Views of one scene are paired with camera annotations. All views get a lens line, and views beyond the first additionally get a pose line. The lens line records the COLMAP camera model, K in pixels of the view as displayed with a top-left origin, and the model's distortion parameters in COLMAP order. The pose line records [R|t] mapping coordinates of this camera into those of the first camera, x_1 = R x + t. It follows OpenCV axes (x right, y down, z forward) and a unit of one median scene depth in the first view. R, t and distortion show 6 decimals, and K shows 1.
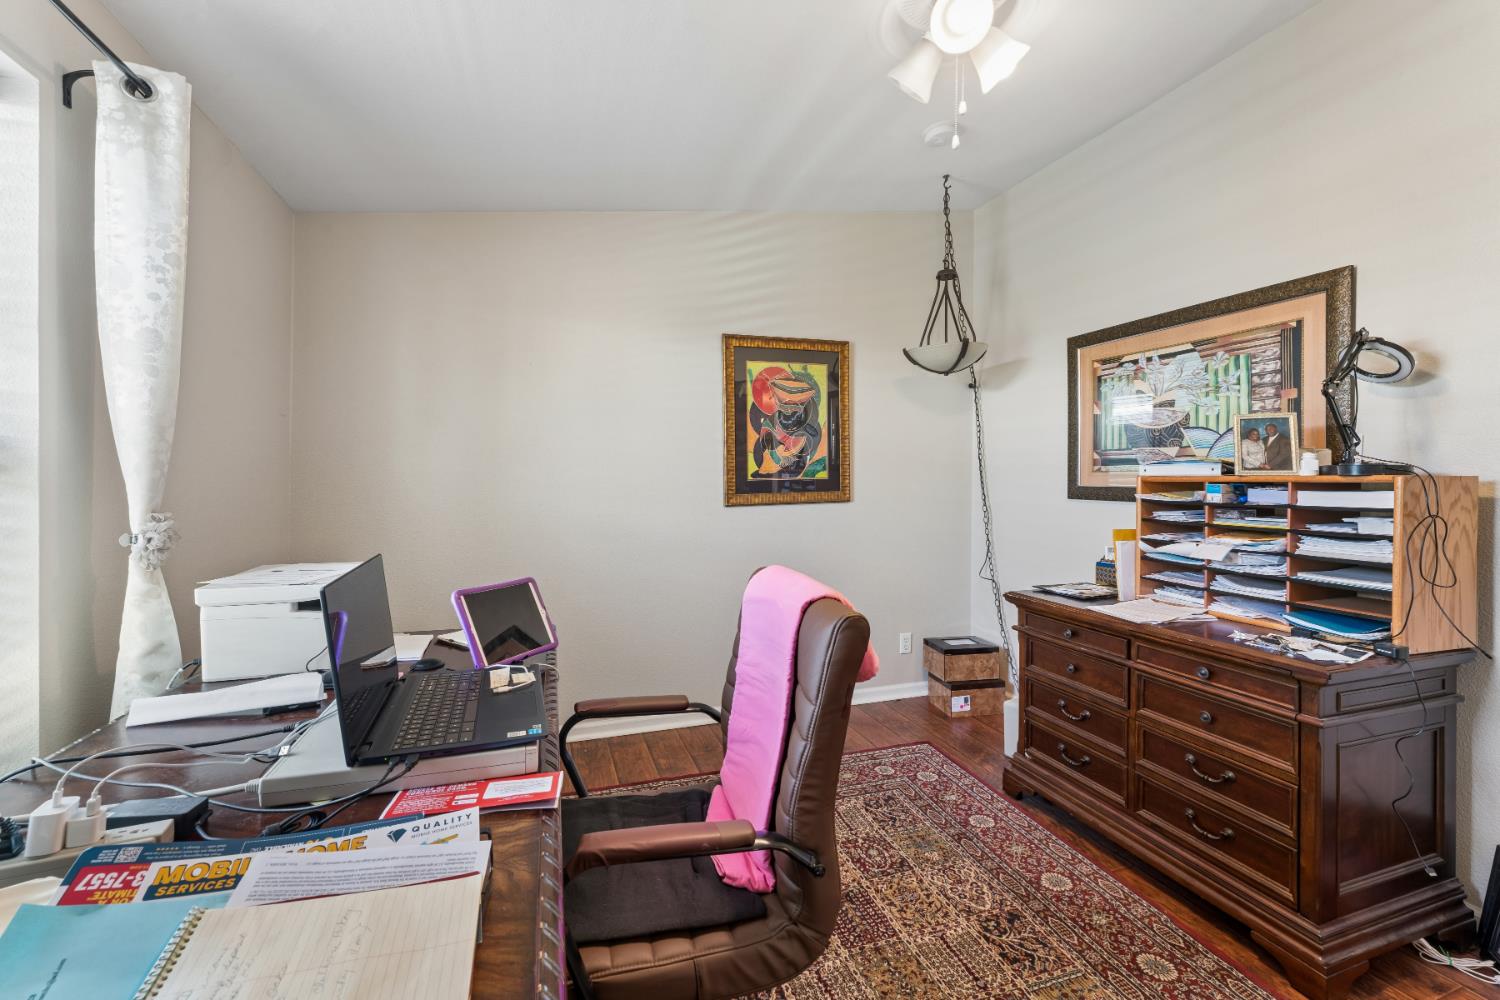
lens RADIAL K [[605.4, 0, 739.1], [0, 605.4, 477.5], [0, 0, 1]] dist [-0.001811, -0.000093]
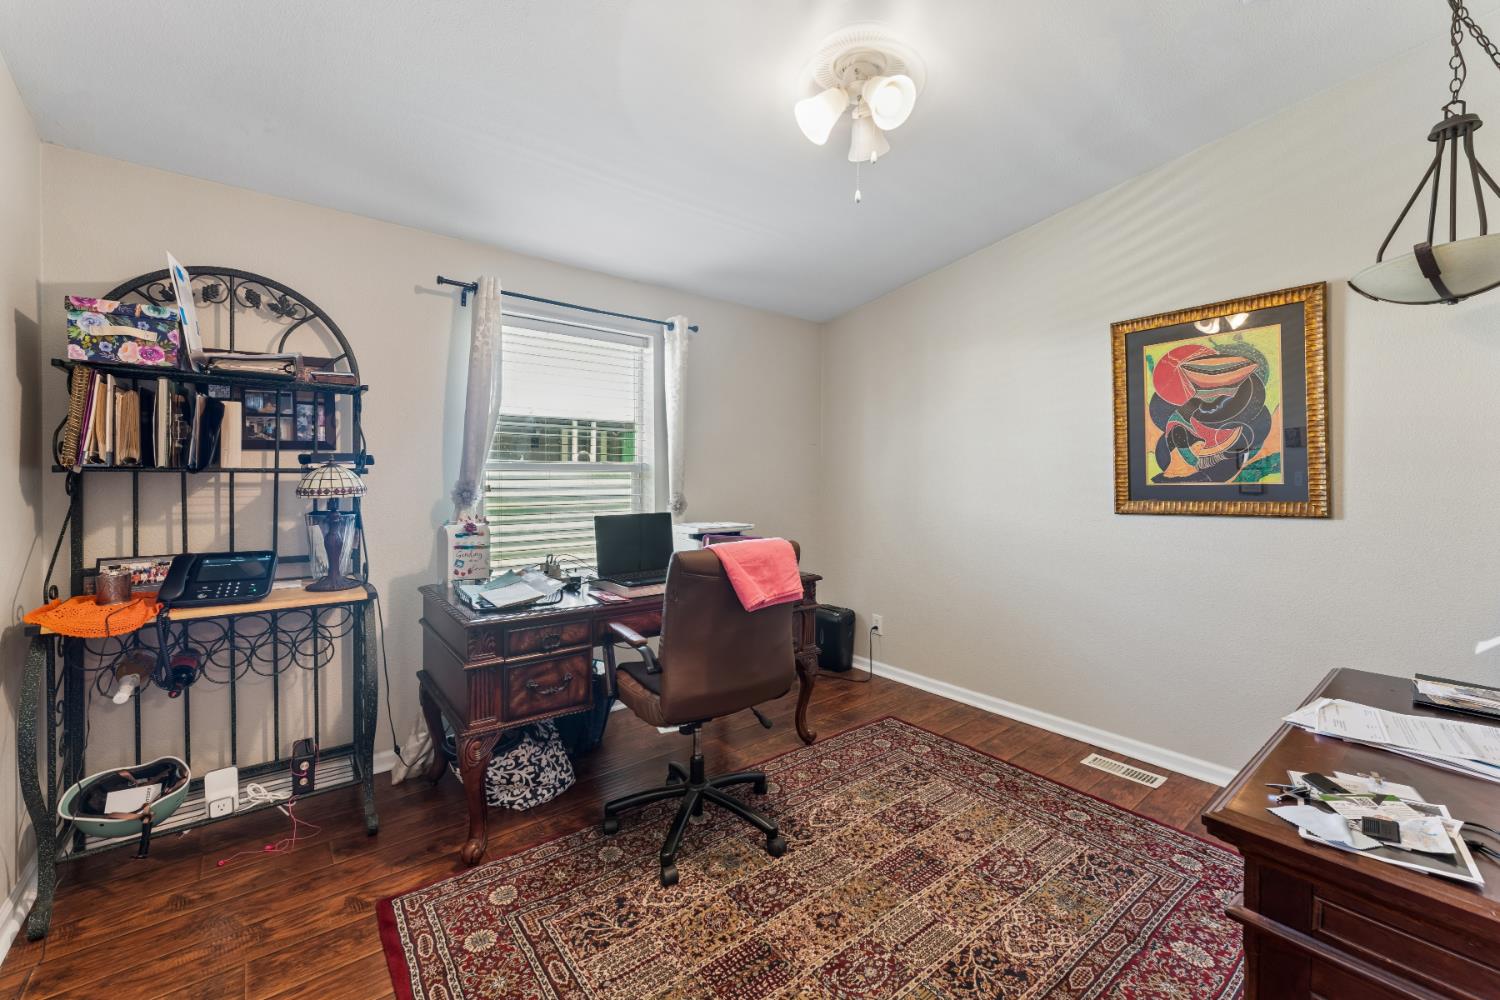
lens RADIAL K [[605.4, 0, 755.8], [0, 605.4, 487.3], [0, 0, 1]] dist [-0.001811, -0.000093]
pose [[0.355878, 0.010419, -0.934474, 0.615157], [-0.003933, 0.999946, 0.009651, 0.001691], [0.934524, 0.000241, 0.355899, 0.173730]]
